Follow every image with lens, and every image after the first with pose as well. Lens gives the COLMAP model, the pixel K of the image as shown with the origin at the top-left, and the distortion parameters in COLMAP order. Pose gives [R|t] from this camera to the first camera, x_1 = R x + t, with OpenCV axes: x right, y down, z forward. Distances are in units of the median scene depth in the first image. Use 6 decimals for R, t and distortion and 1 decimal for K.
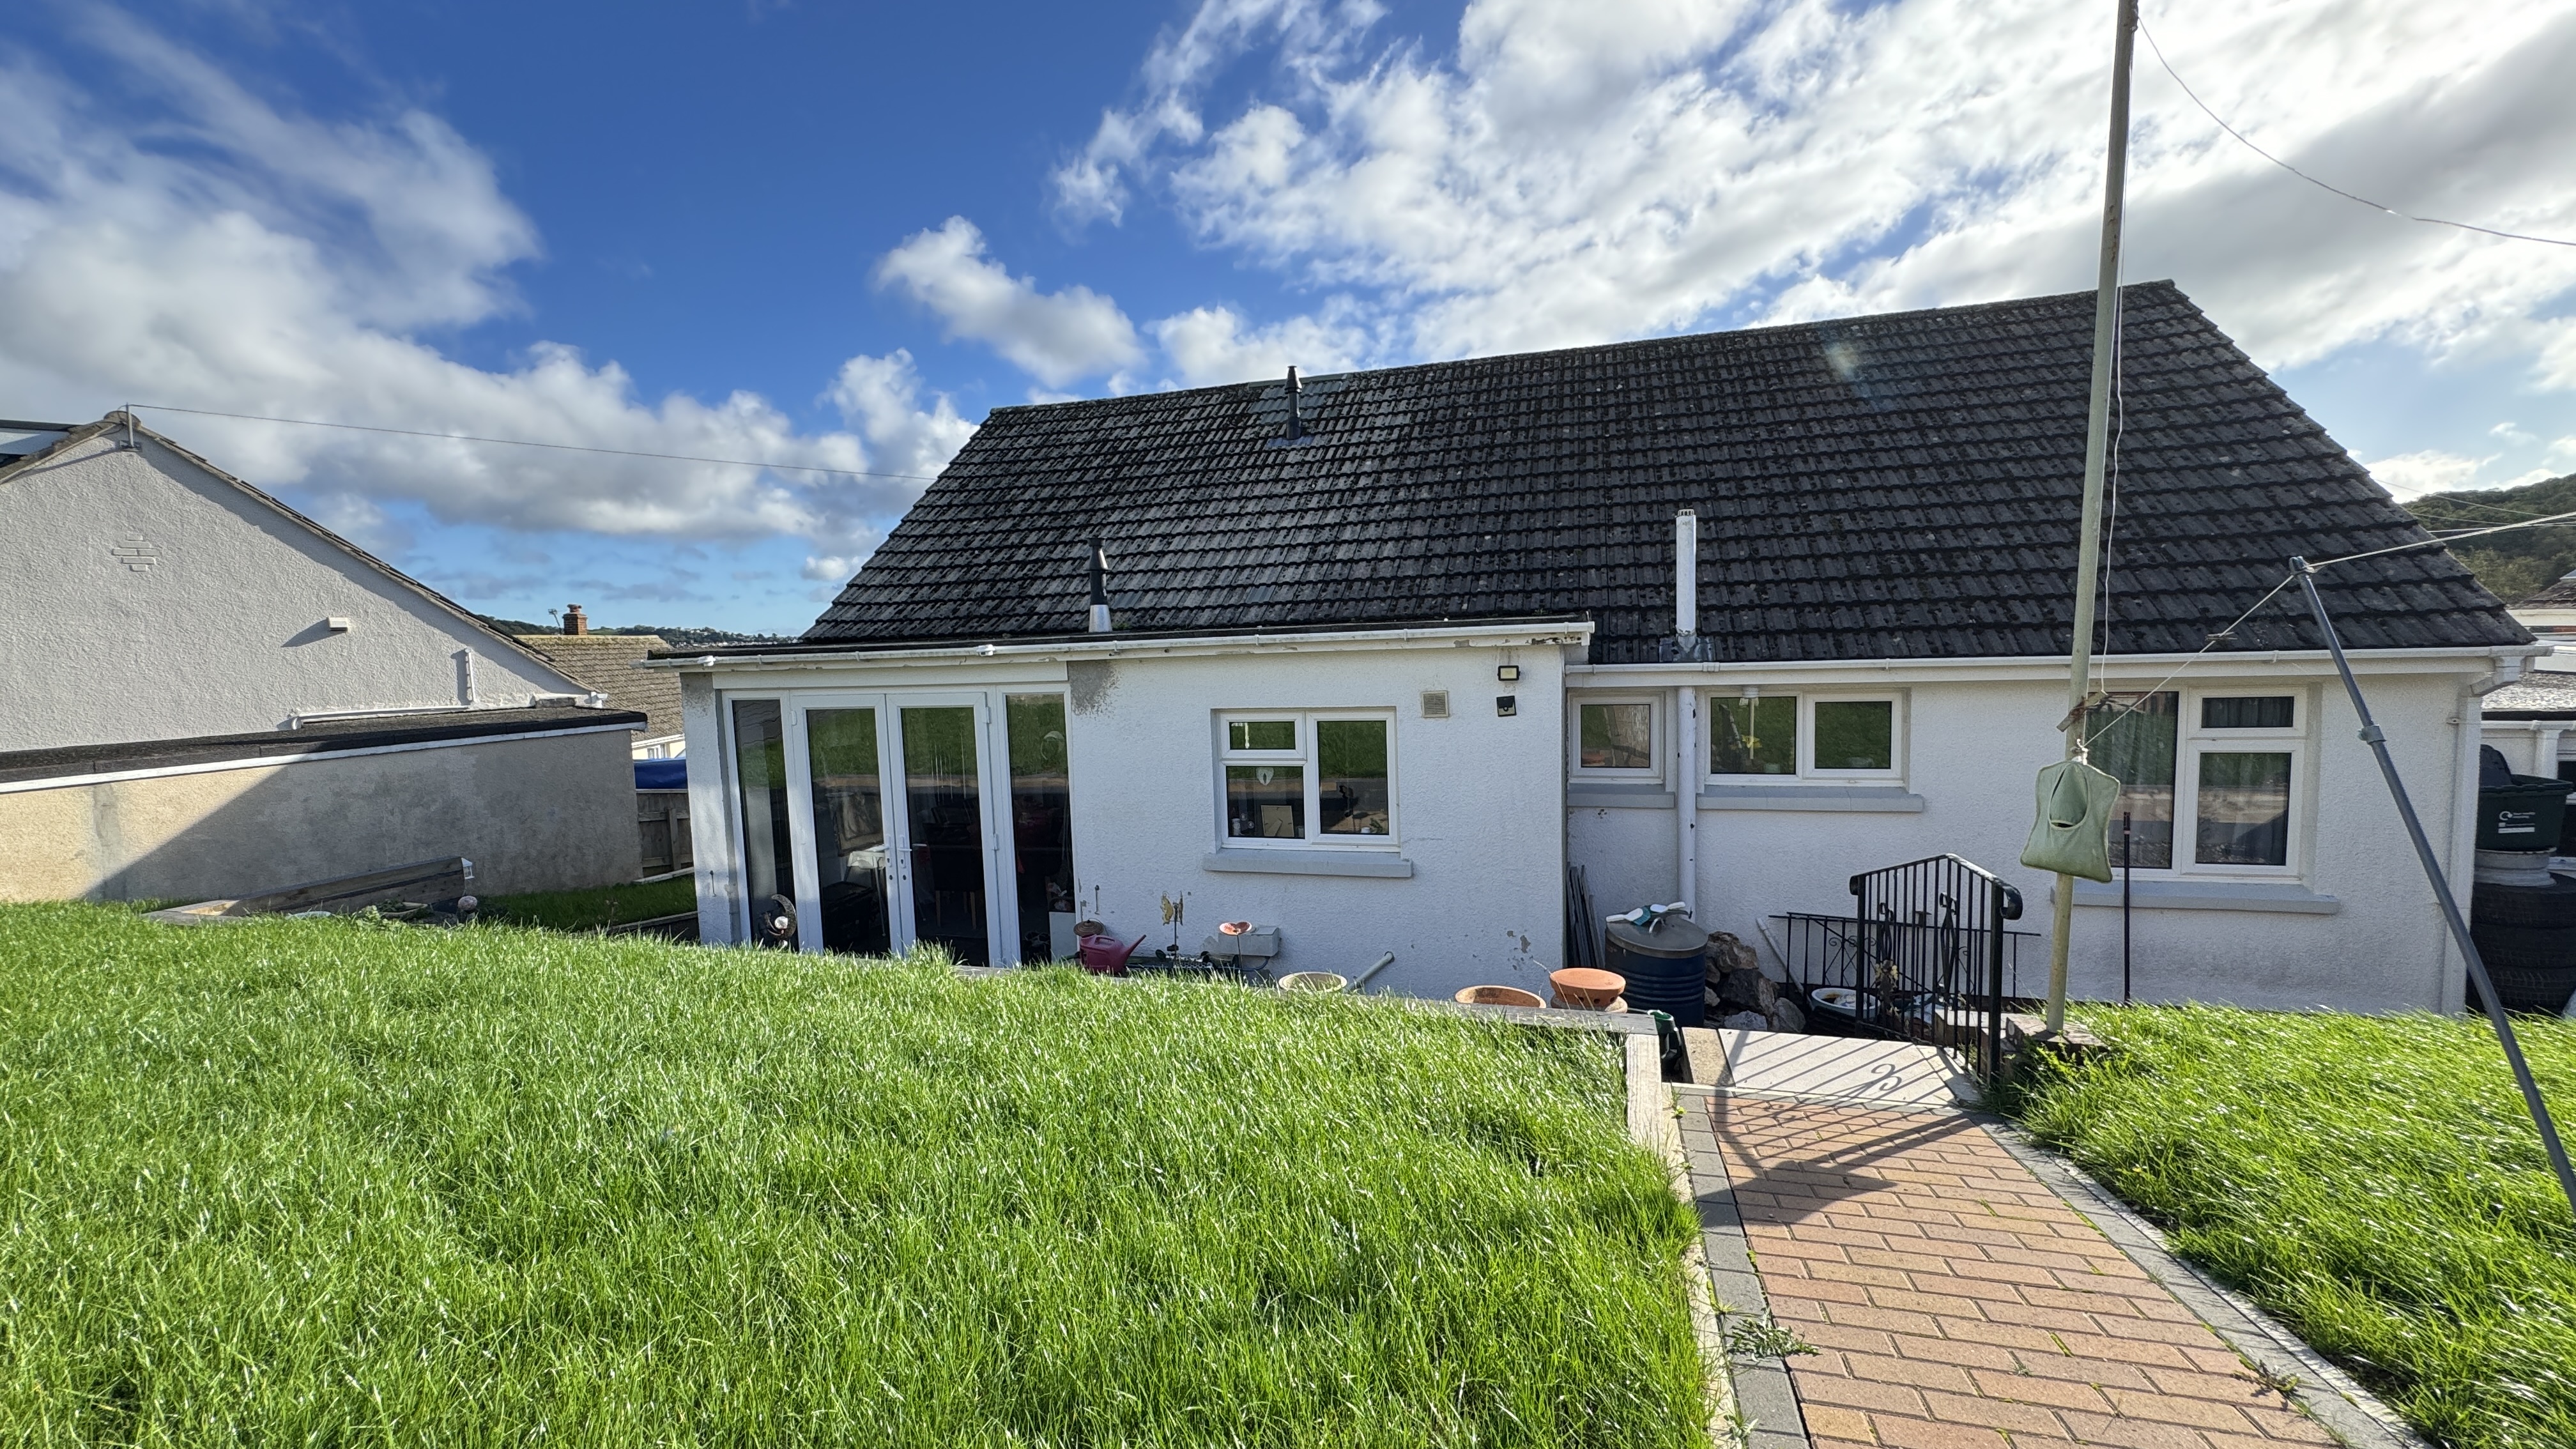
lens RADIAL K [[1032.3, 0, 1277.4], [0, 1032.3, 726.1], [0, 0, 1]] dist [-0.002130, 0.000933]
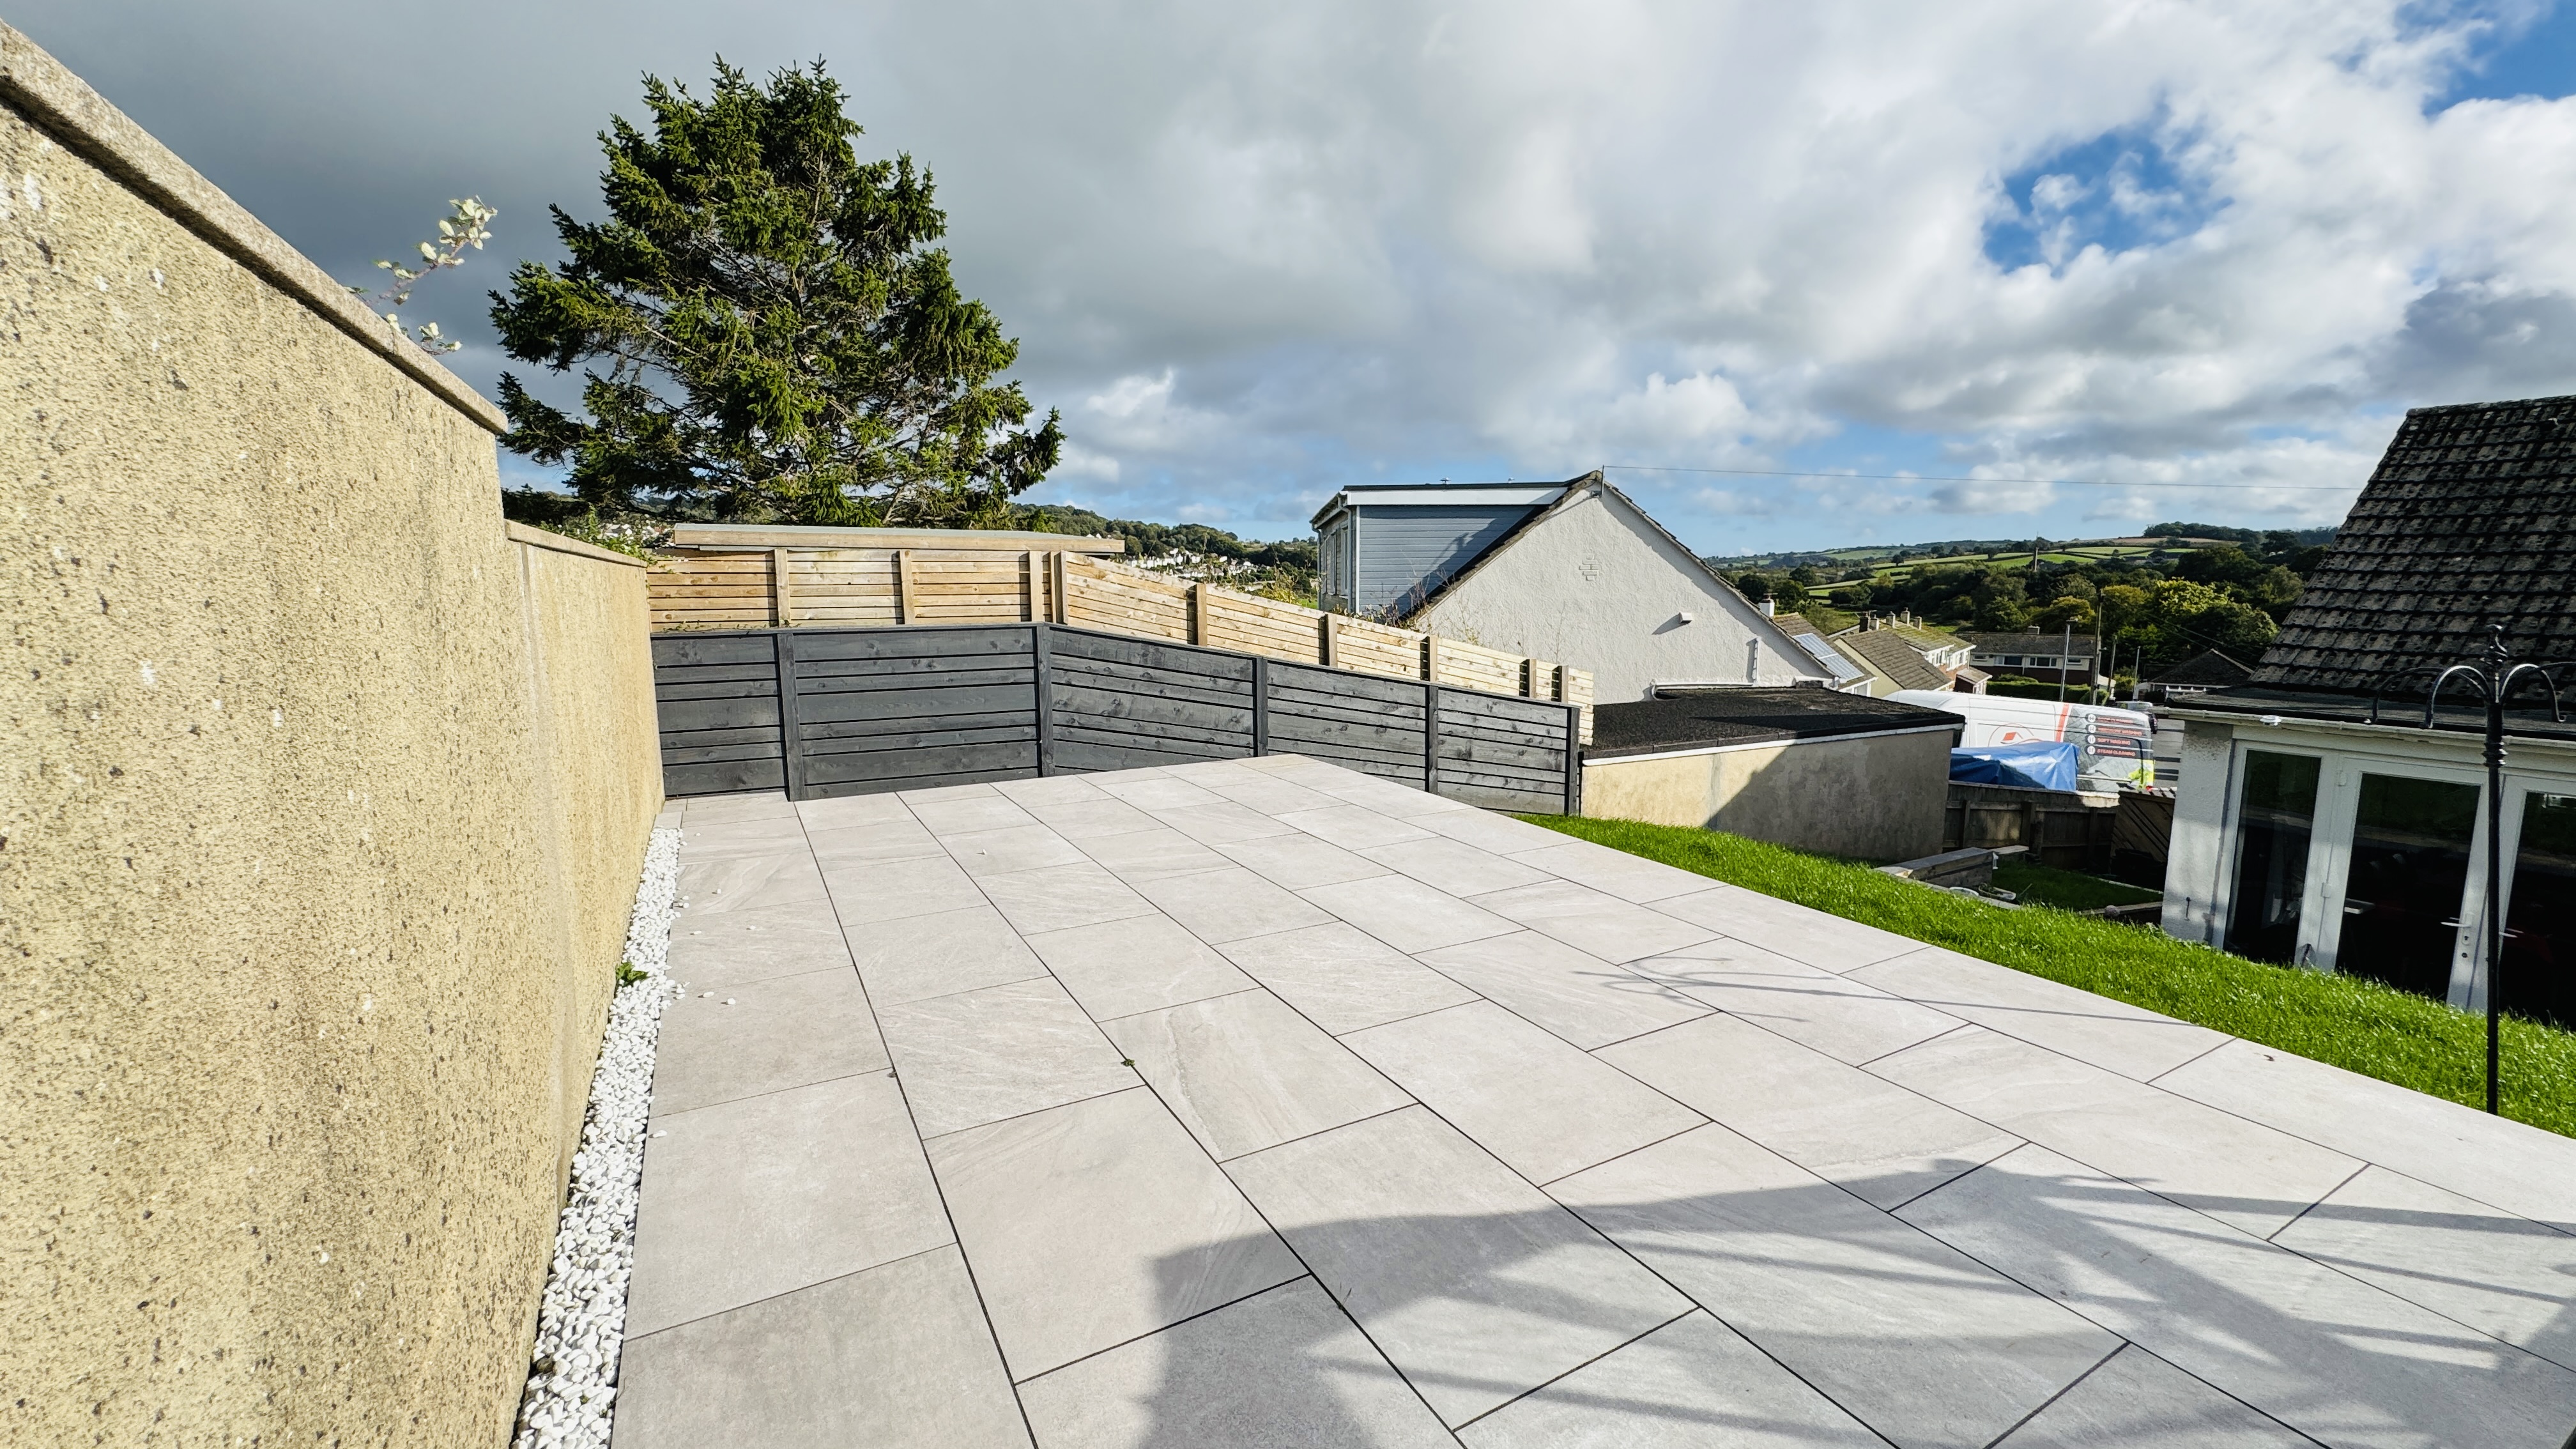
lens RADIAL K [[1032.3, 0, 1294.5], [0, 1032.3, 728.5], [0, 0, 1]] dist [-0.002130, 0.000933]
pose [[0.736611, 0.132670, -0.663177, -0.418427], [-0.081047, 0.990821, 0.108194, -0.066859], [0.671443, -0.025948, 0.740601, -0.379895]]
